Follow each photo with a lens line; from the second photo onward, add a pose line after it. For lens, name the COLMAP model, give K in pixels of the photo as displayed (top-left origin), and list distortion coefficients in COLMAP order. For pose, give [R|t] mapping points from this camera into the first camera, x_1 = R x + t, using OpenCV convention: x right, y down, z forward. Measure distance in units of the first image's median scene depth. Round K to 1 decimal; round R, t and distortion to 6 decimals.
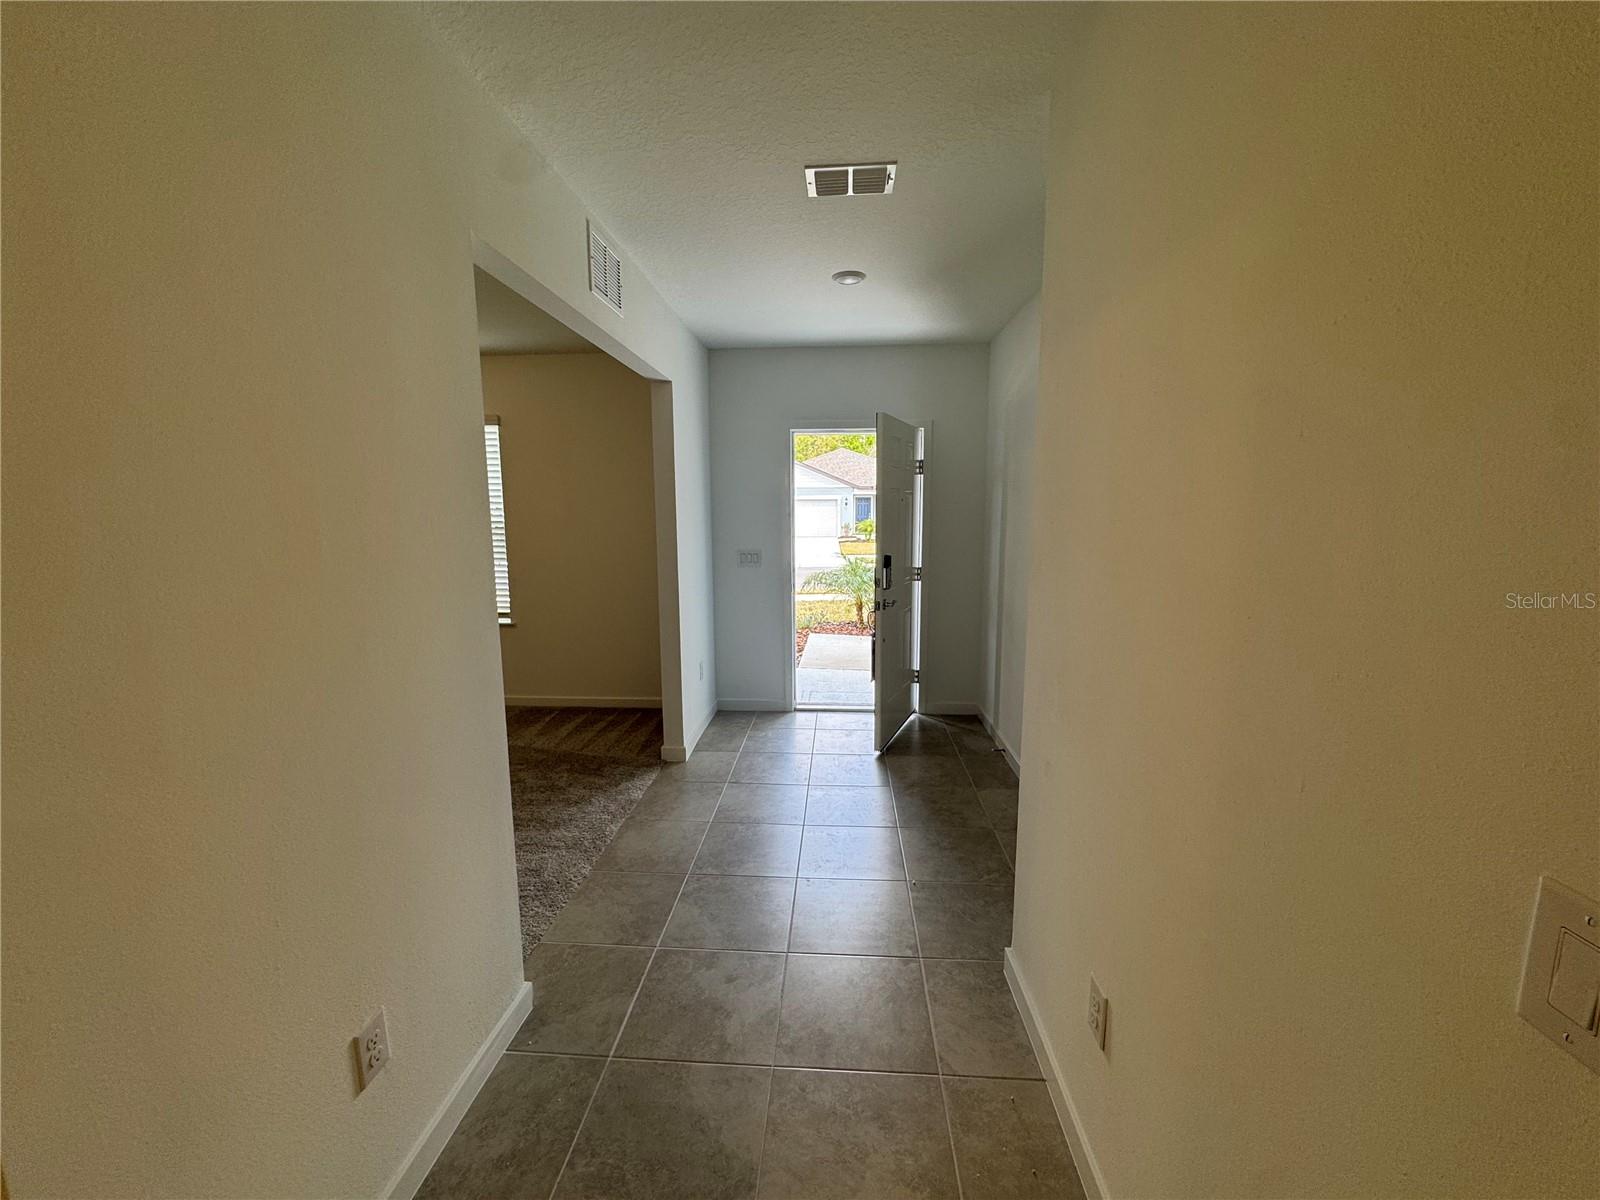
lens RADIAL K [[641.3, 0, 798.7], [0, 641.3, 603.8], [0, 0, 1]] dist [-0.002892, 0.000638]
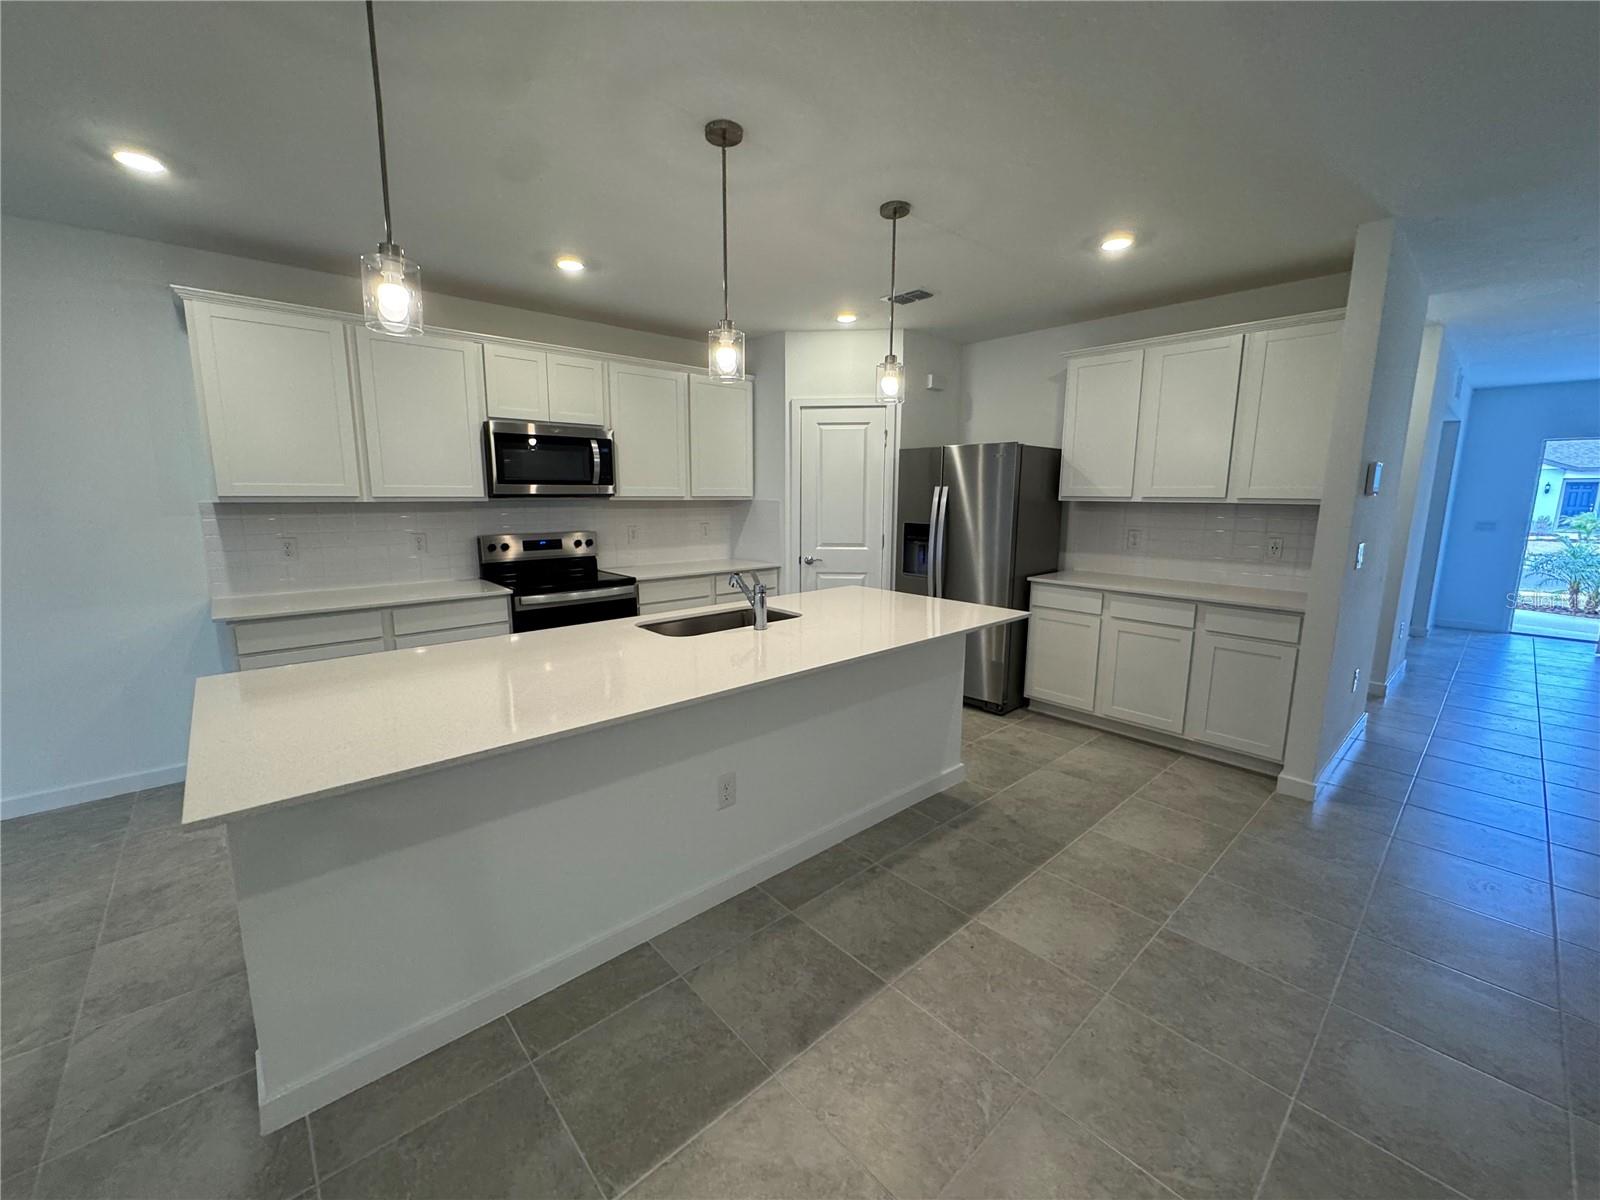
lens RADIAL K [[641.3, 0, 803.5], [0, 641.3, 599.3], [0, 0, 1]] dist [-0.002892, 0.000638]
pose [[0.716872, 0.128516, -0.685258, -0.023510], [-0.115558, 0.991172, 0.065000, 0.024998], [0.687562, 0.032590, 0.725394, -0.159986]]
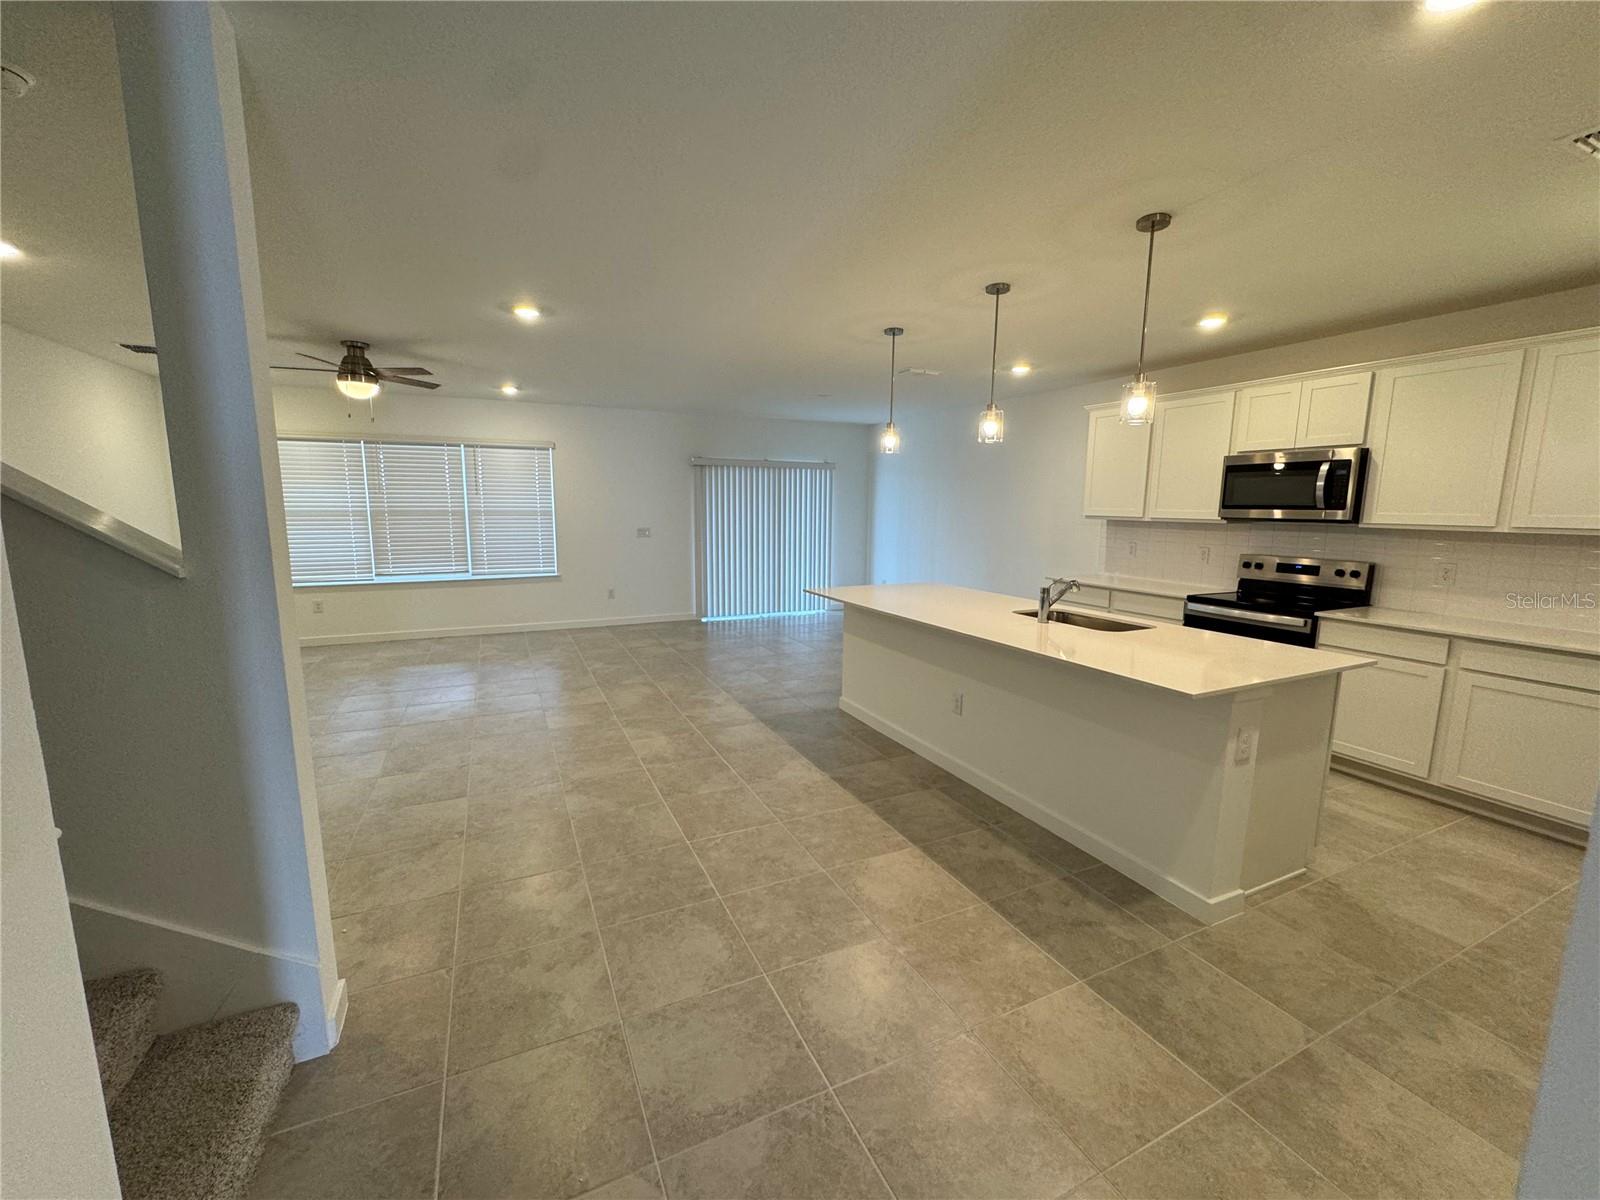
lens RADIAL K [[641.3, 0, 787.5], [0, 641.3, 599.9], [0, 0, 1]] dist [-0.002892, 0.000638]
pose [[-0.880015, 0.068480, -0.469983, 0.086173], [-0.074526, 0.957382, 0.279044, -0.060006], [0.469063, 0.280589, -0.837407, 0.374913]]
